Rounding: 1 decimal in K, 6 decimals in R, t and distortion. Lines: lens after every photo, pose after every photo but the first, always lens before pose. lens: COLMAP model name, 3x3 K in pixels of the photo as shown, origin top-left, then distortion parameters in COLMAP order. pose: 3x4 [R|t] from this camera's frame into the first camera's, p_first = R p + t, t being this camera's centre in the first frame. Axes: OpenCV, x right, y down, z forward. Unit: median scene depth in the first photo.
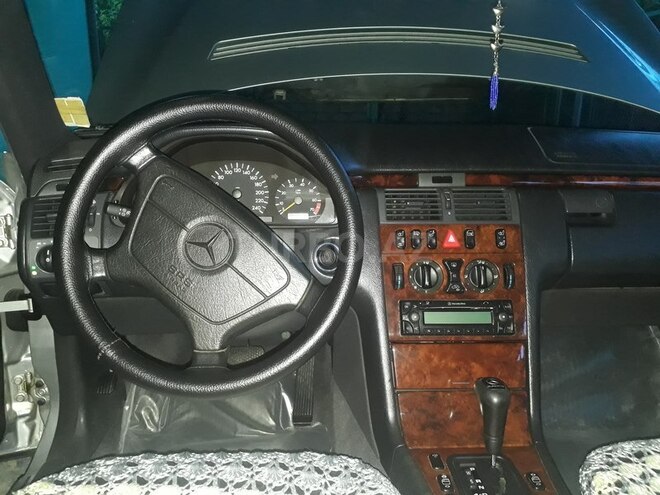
lens RADIAL K [[560.3, 0, 305.7], [0, 560.3, 246.8], [0, 0, 1]] dist [0.045198, -0.108414]
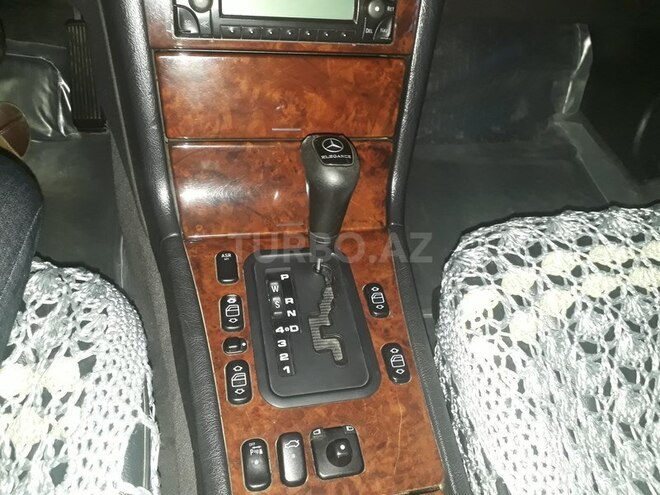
lens RADIAL K [[534.2, 0, 330.0], [0, 534.2, 247.5], [0, 0, 1]] dist [0.067754, -0.106776]
pose [[0.974920, -0.032510, 0.220169, 0.186764], [-0.105052, 0.804906, 0.584029, 0.016119], [-0.196202, -0.592511, 0.781304, 0.473647]]
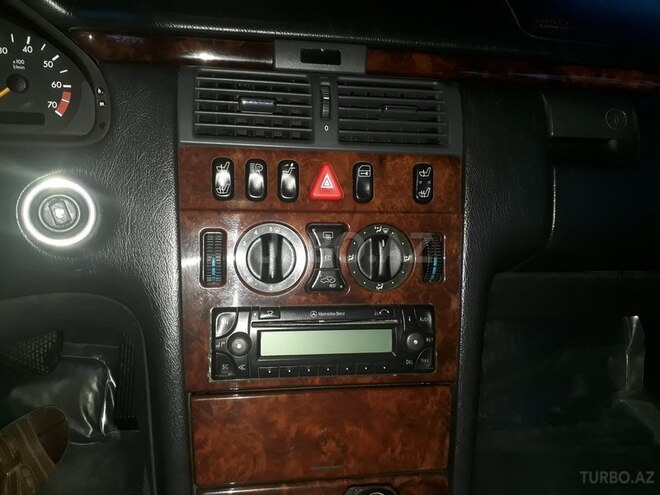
lens RADIAL K [[534.2, 0, 330.0], [0, 534.2, 247.5], [0, 0, 1]] dist [0.067754, -0.106776]
pose [[0.990230, 0.013842, 0.138757, 0.198984], [-0.039502, 0.982145, 0.183930, -0.044214], [-0.133733, -0.187614, 0.973096, 0.533721]]
